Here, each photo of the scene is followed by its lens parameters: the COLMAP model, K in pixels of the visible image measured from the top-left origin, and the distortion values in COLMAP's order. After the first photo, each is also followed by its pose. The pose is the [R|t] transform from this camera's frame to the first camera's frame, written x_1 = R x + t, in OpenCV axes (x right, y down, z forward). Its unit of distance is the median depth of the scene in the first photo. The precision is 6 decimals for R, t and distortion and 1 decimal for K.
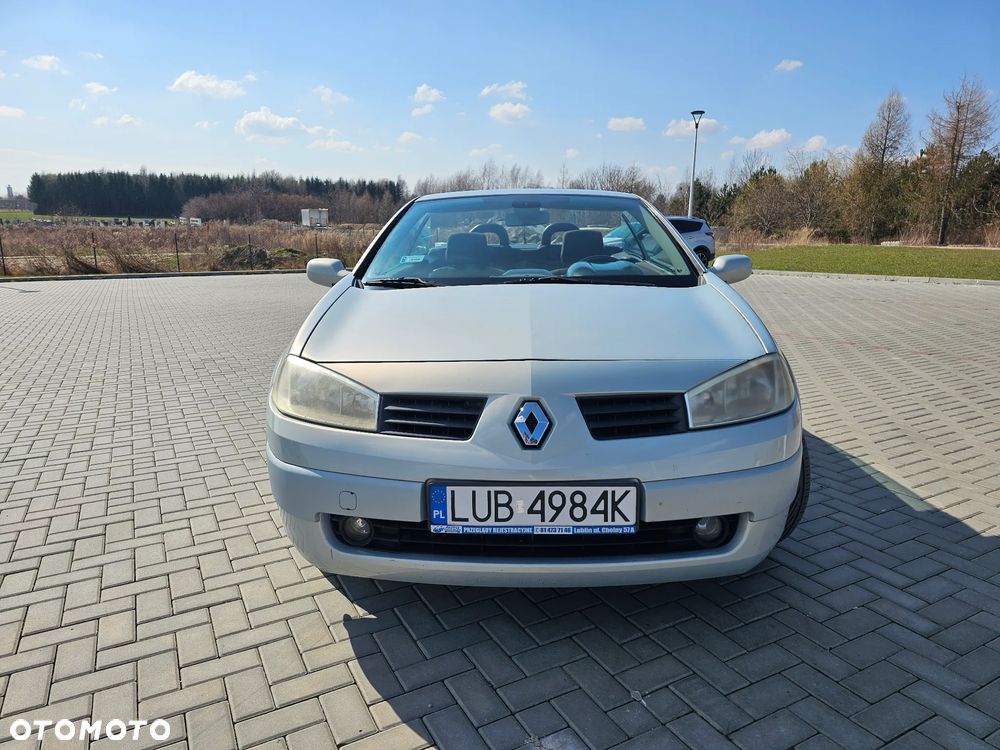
lens RADIAL K [[671.9, 0, 506.8], [0, 671.9, 373.8], [0, 0, 1]] dist [0.046428, -0.042437]
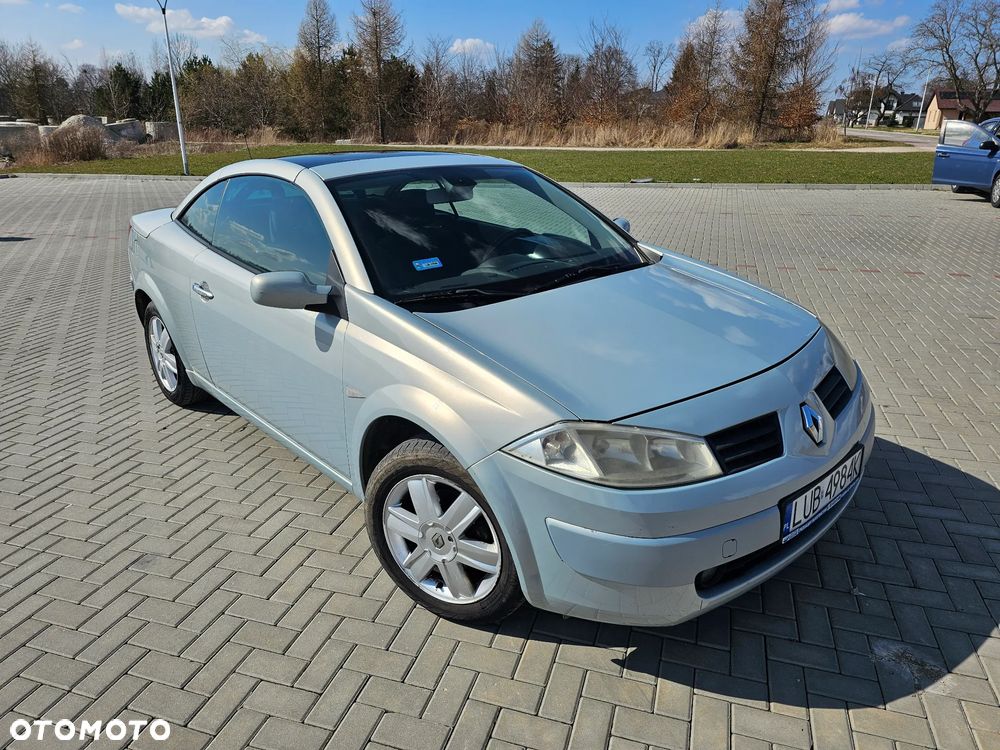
lens RADIAL K [[671.9, 0, 498.9], [0, 671.9, 363.2], [0, 0, 1]] dist [0.046428, -0.042437]
pose [[0.721343, -0.232971, 0.652219, -0.675127], [0.144253, 0.971612, 0.187515, -0.200463], [-0.677389, -0.041178, 0.734472, 0.313100]]
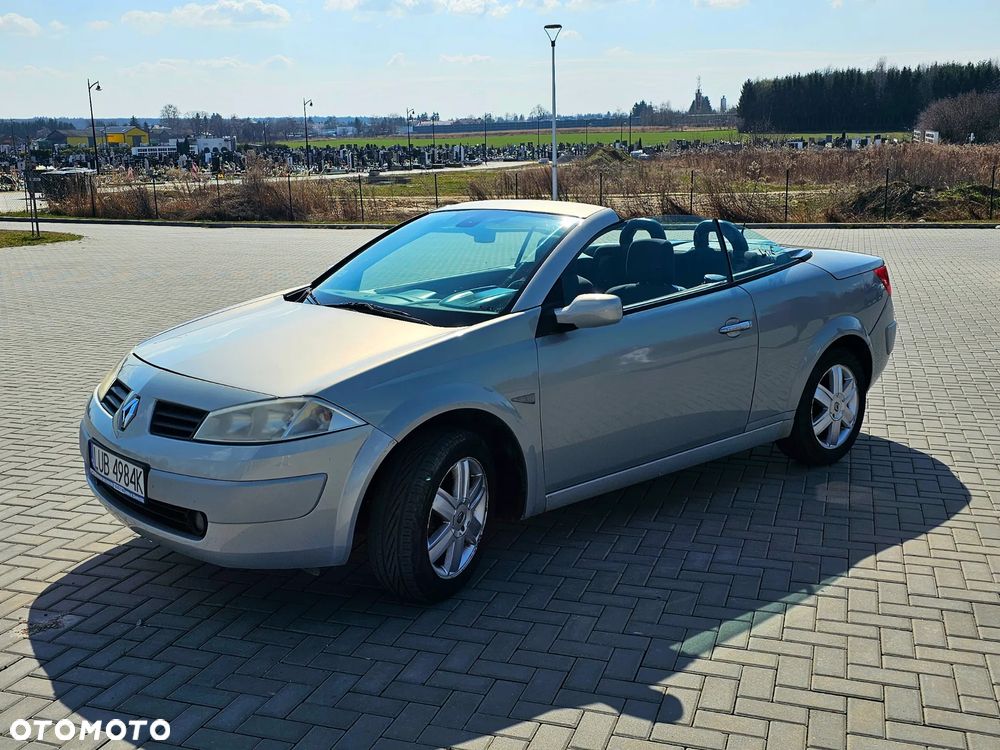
lens RADIAL K [[1008.2, 0, 504.3], [0, 1008.2, 381.2], [0, 0, 1]] dist [0.041550, 0.000000]
pose [[0.676921, 0.152110, -0.720167, 1.284761], [-0.138981, 0.987228, 0.077882, -0.163164], [0.722815, 0.047369, 0.689416, 0.061179]]
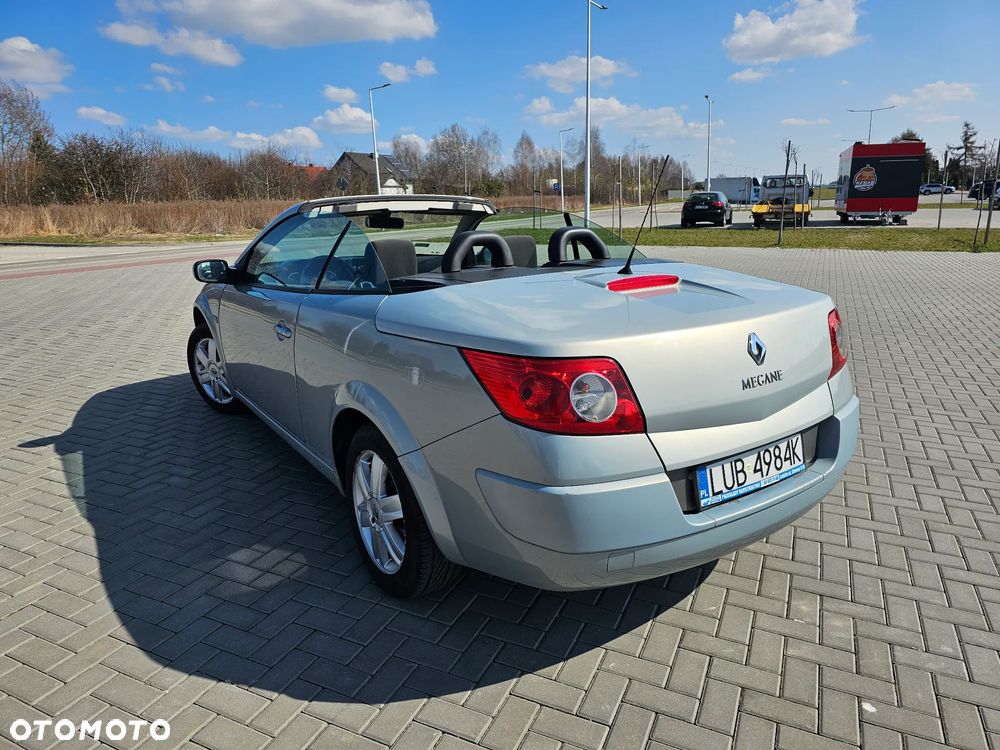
lens RADIAL K [[671.9, 0, 510.8], [0, 671.9, 378.4], [0, 0, 1]] dist [0.046428, -0.042437]
pose [[-0.804312, 0.173126, -0.568428, 0.676052], [-0.099398, 0.903936, 0.415957, -0.585370], [0.585835, 0.391060, -0.709838, 2.451598]]
